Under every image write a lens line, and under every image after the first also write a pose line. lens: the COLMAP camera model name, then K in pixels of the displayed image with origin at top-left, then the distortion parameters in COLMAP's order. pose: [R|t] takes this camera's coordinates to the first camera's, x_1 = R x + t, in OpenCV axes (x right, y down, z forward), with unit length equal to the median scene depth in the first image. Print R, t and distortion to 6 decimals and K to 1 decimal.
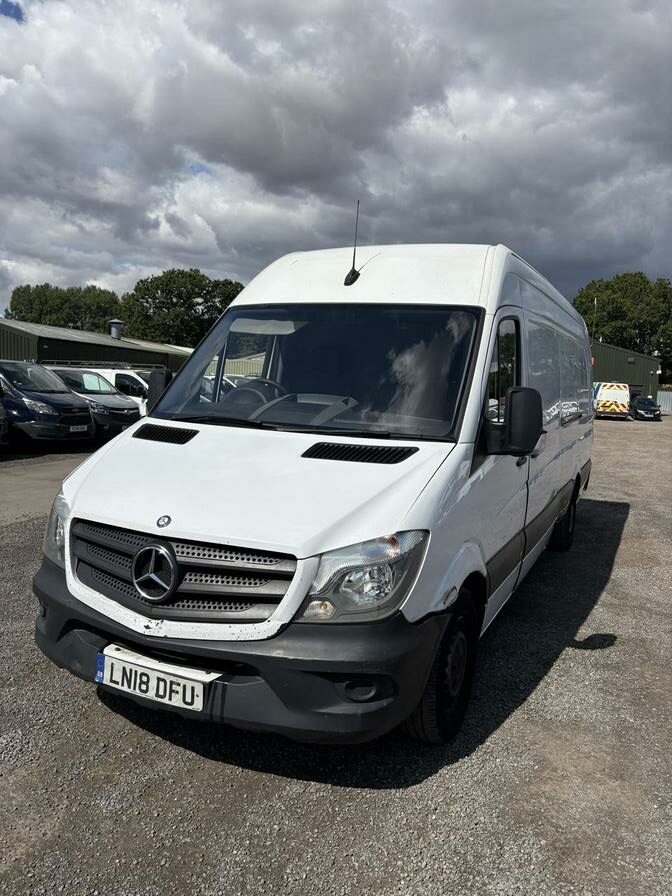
lens RADIAL K [[674.7, 0, 360.7], [0, 674.7, 449.0], [0, 0, 1]] dist [0.025802, -0.038903]
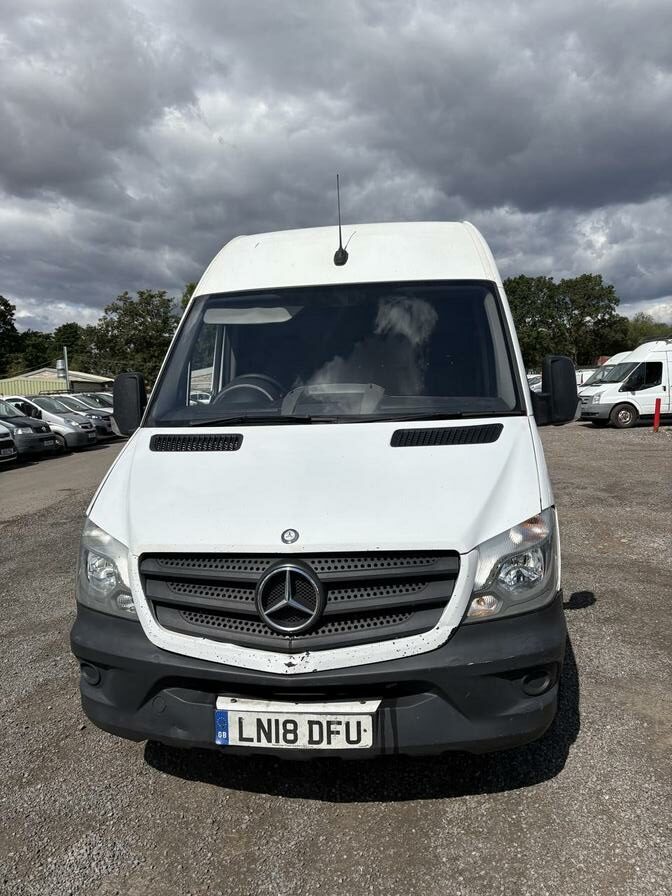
lens RADIAL K [[674.7, 0, 360.7], [0, 674.7, 449.0], [0, 0, 1]] dist [0.025802, -0.038903]
pose [[0.948272, -0.114549, 0.296072, -0.449644], [0.115646, 0.993194, 0.013867, -0.002890], [-0.295646, 0.021090, 0.955065, 0.169751]]
